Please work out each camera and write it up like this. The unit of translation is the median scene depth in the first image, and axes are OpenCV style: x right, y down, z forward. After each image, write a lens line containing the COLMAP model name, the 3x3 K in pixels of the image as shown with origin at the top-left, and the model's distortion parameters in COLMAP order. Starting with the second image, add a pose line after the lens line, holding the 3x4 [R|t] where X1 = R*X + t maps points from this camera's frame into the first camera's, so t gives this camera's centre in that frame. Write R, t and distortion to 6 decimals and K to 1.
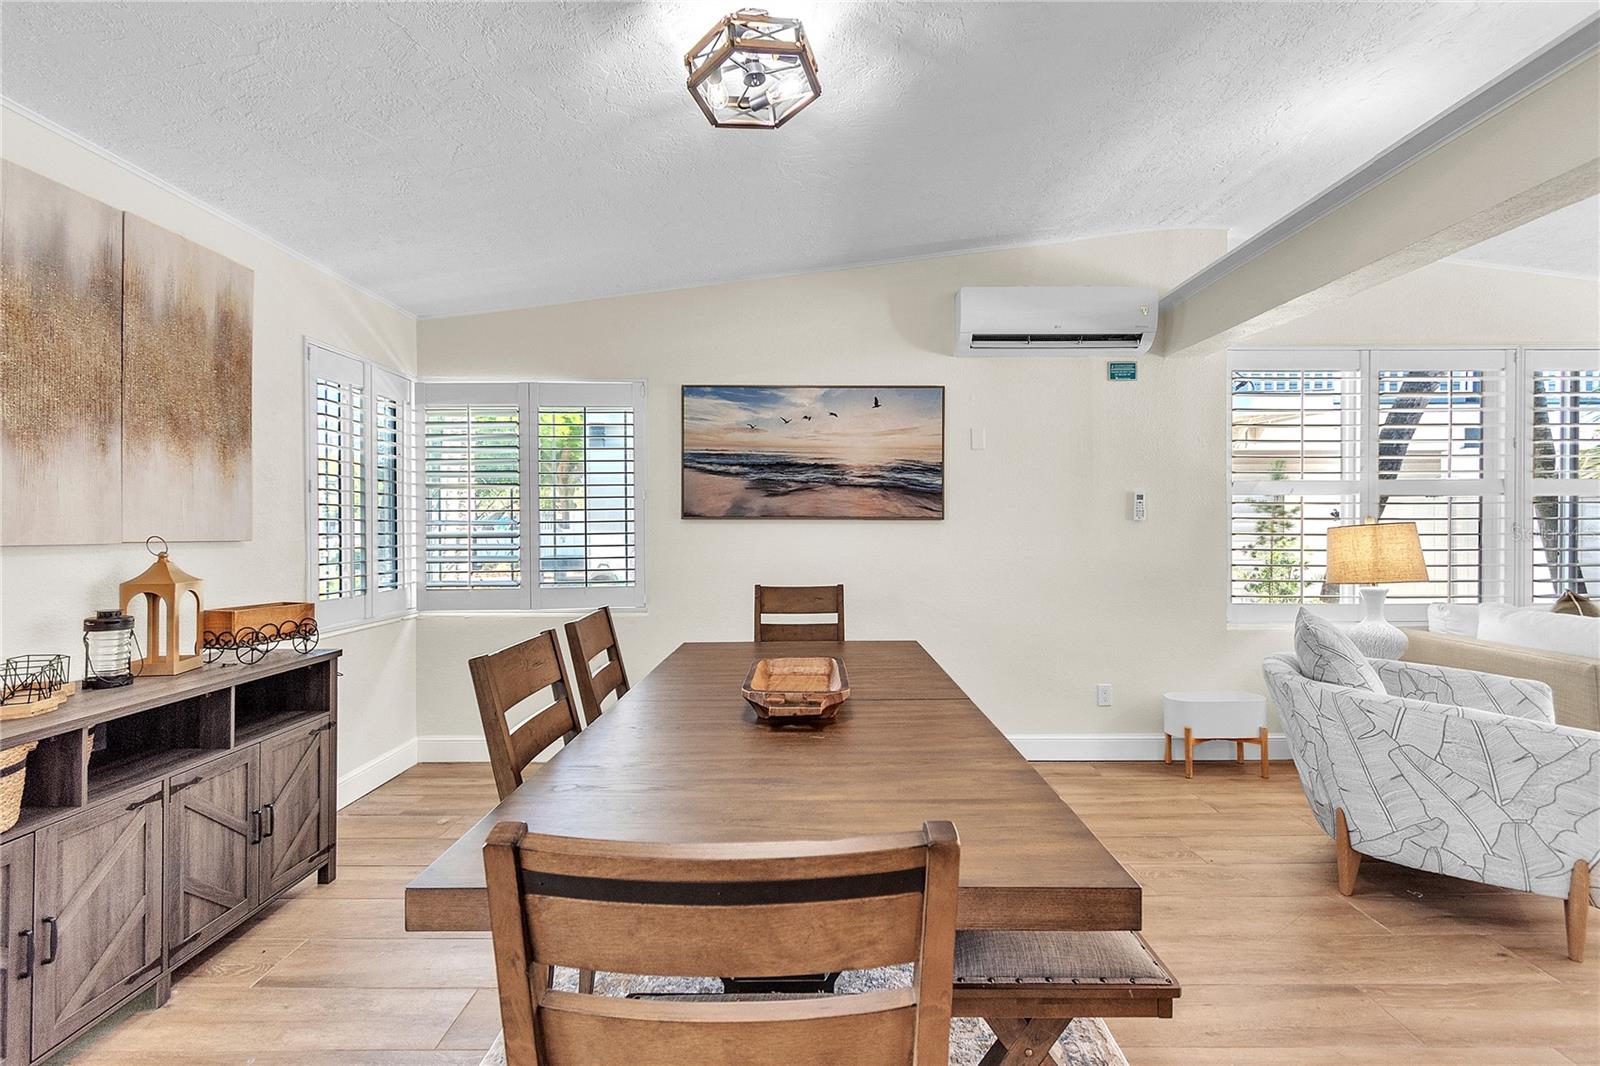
lens RADIAL K [[726.0, 0, 820.6], [0, 726.0, 524.1], [0, 0, 1]] dist [0.003743, -0.001024]
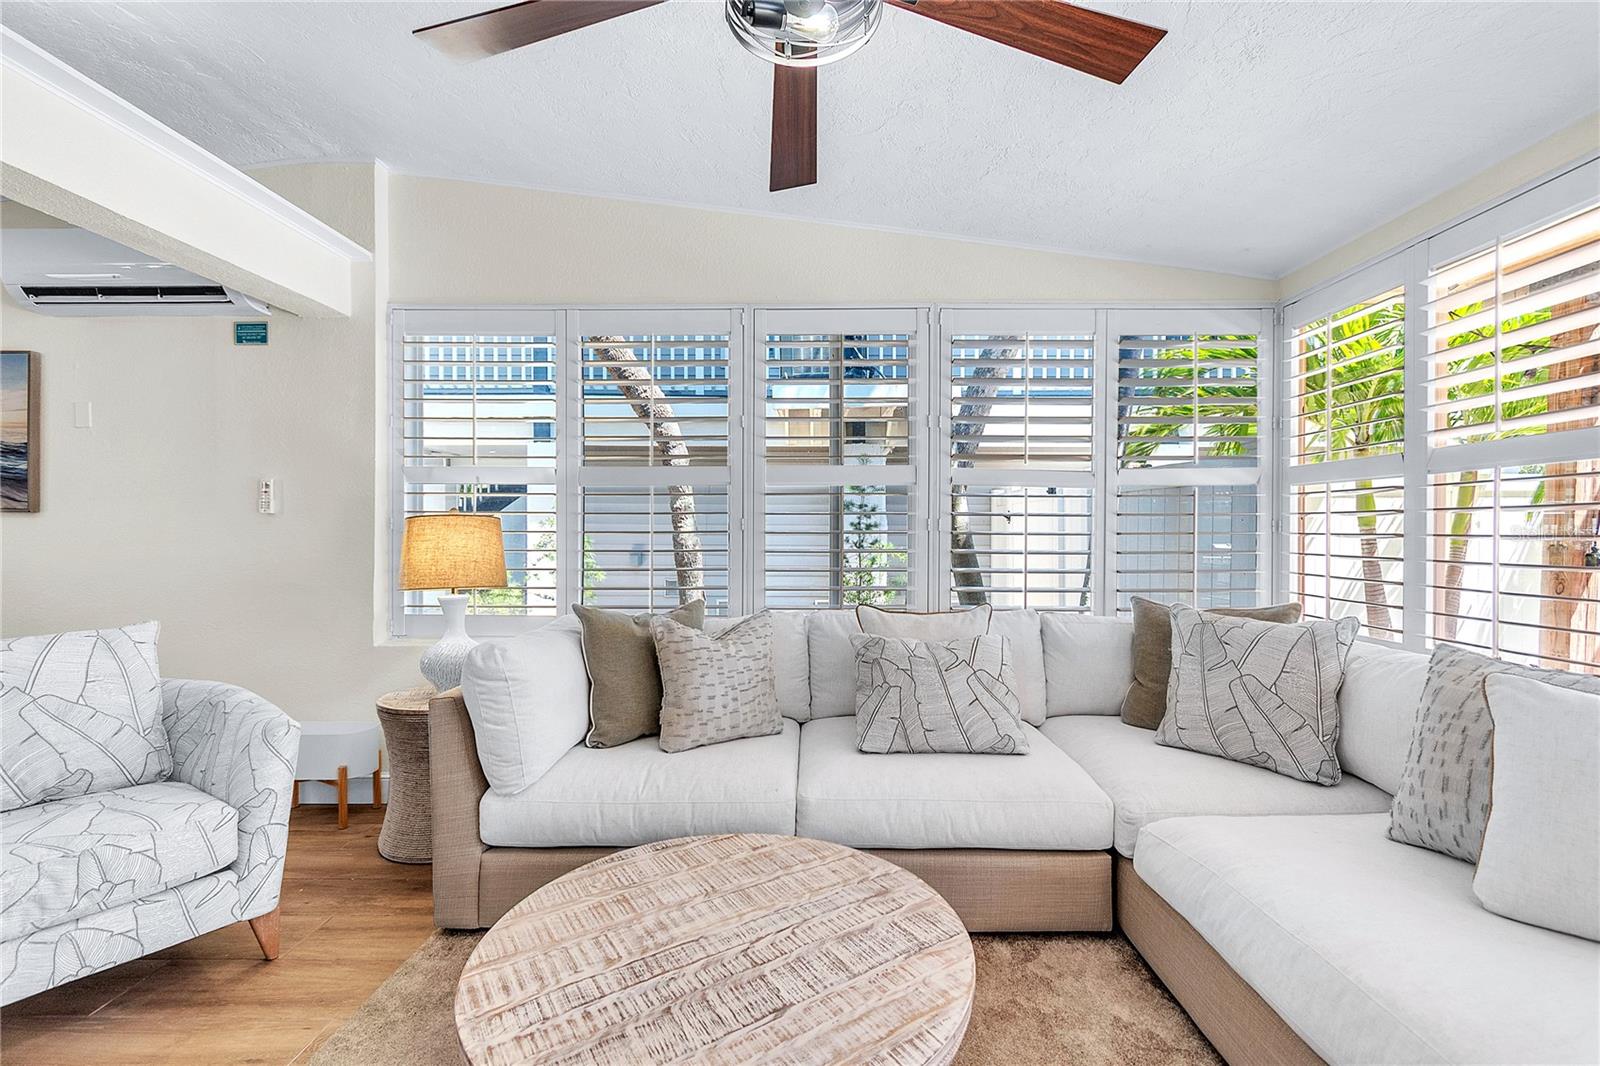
lens RADIAL K [[712.8, 0, 809.3], [0, 712.8, 532.0], [0, 0, 1]] dist [0.004258, -0.001830]
pose [[0.999886, 0.002304, -0.014909, 1.077645], [-0.002281, 0.999996, 0.001527, 0.014181], [0.014913, -0.001492, 0.999888, 0.192663]]
